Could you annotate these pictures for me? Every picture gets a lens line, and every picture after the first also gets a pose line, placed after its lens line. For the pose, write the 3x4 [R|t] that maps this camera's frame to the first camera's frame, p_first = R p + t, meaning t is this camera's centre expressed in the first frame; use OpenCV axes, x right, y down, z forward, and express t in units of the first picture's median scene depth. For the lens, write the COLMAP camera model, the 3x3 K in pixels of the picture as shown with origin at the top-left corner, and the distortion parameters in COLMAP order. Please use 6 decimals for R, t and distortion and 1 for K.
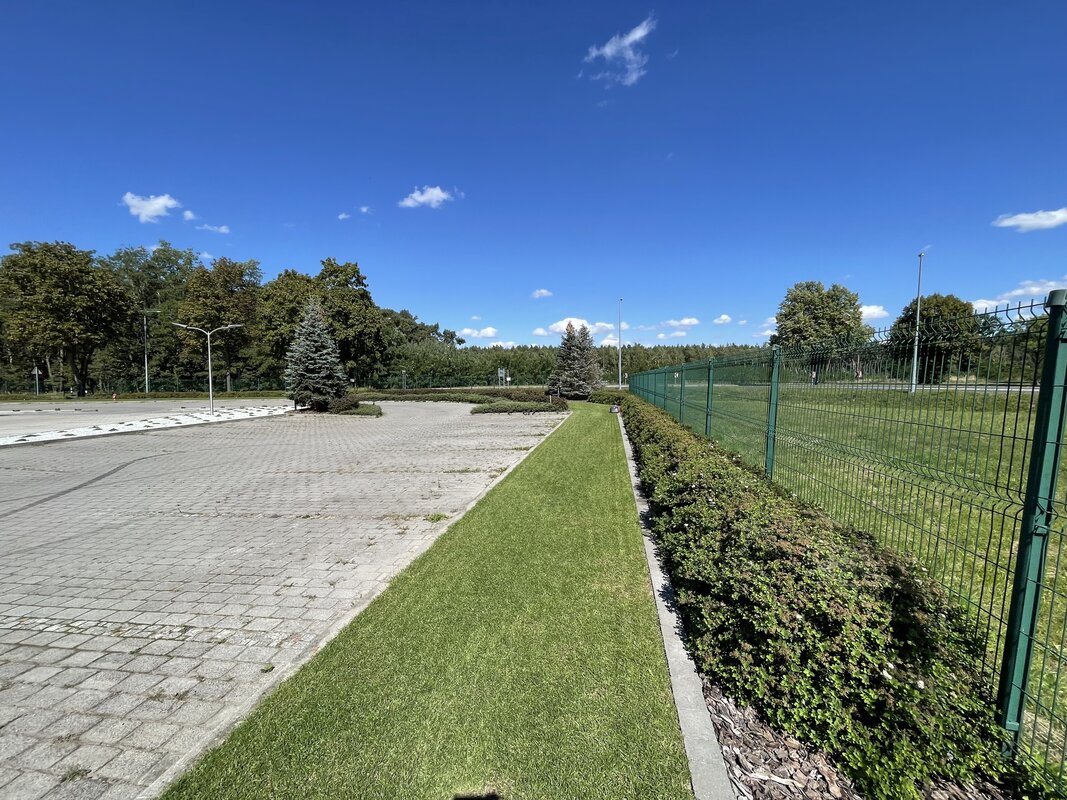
lens RADIAL K [[431.3, 0, 533.5], [0, 431.3, 394.8], [0, 0, 1]] dist [-0.002783, 0.000180]
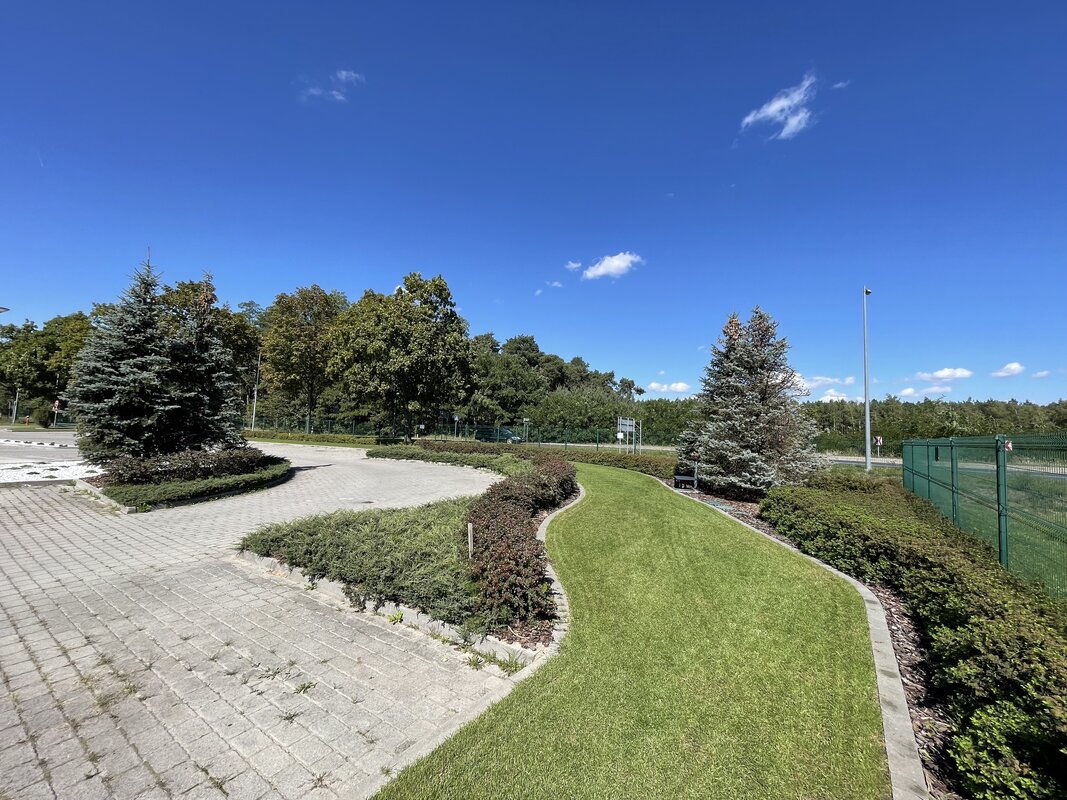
lens RADIAL K [[431.3, 0, 533.5], [0, 431.3, 394.8], [0, 0, 1]] dist [-0.002783, 0.000180]
pose [[0.907091, 0.012067, -0.420761, 0.084884], [-0.062871, 0.992260, -0.107082, -0.024128], [0.416212, 0.123586, 0.900829, 0.476678]]
